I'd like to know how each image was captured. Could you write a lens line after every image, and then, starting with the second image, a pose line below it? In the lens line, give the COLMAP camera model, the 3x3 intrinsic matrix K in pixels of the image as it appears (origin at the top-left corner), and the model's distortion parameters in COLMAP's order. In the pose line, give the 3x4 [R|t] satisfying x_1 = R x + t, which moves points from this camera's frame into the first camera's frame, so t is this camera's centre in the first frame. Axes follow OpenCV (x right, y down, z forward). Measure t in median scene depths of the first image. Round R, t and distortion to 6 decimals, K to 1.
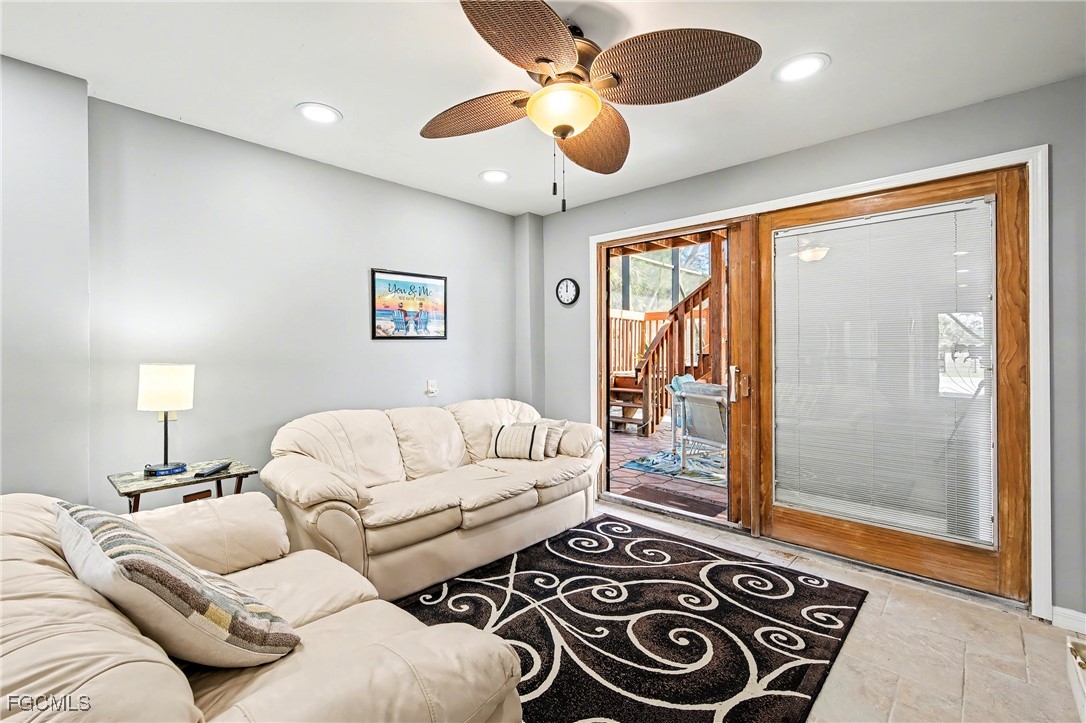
lens RADIAL K [[462.4, 0, 540.8], [0, 462.4, 347.2], [0, 0, 1]] dist [-0.000363, -0.000052]
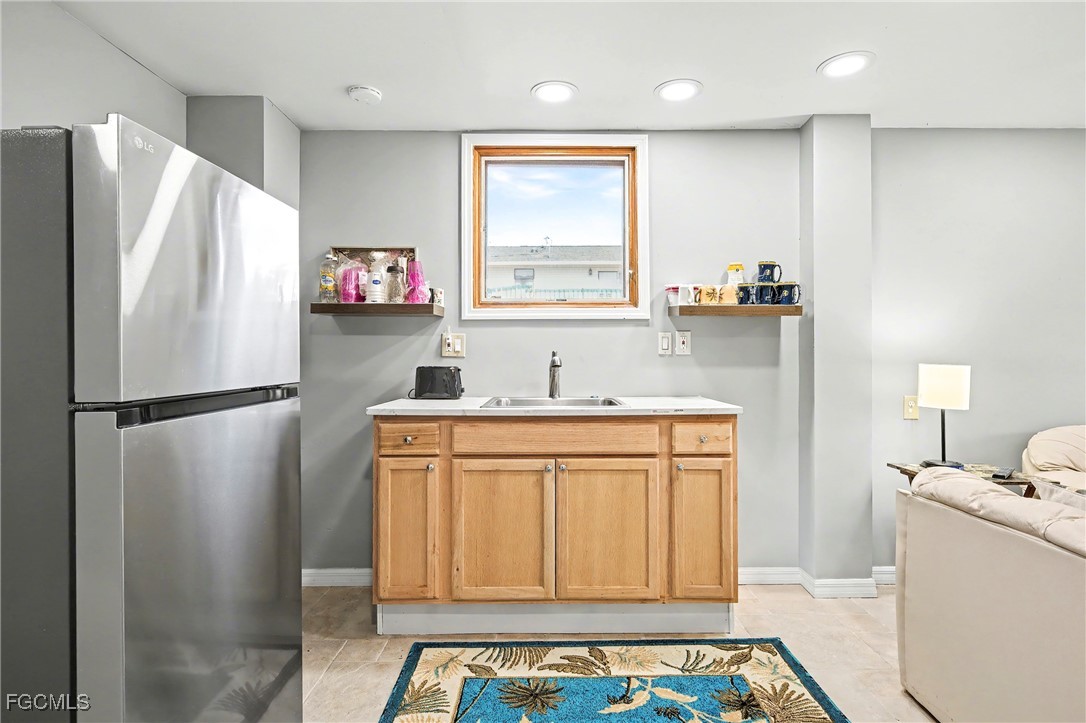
lens RADIAL K [[557.0, 0, 544.5], [0, 557.0, 350.1], [0, 0, 1]] dist [-0.000509, 0.000290]
pose [[0.687384, 0.001367, -0.726293, -0.434413], [0.000681, 0.999997, 0.002526, -0.000287], [0.726294, -0.002231, 0.687381, -0.430546]]
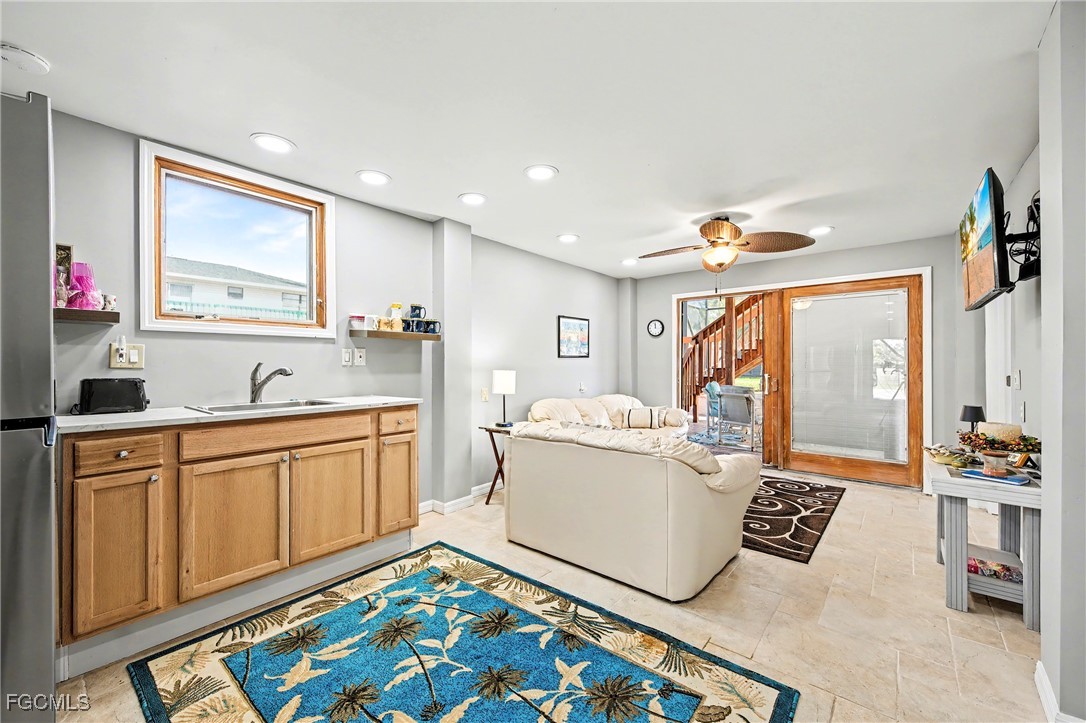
lens RADIAL K [[429.2, 0, 543.0], [0, 429.2, 361.5], [0, 0, 1]] dist [0.000472, 0.000055]
pose [[0.998024, 0.005115, 0.062618, -0.639208], [-0.004984, 0.999985, -0.002241, 0.001356], [-0.062629, 0.001925, 0.998035, -0.683267]]
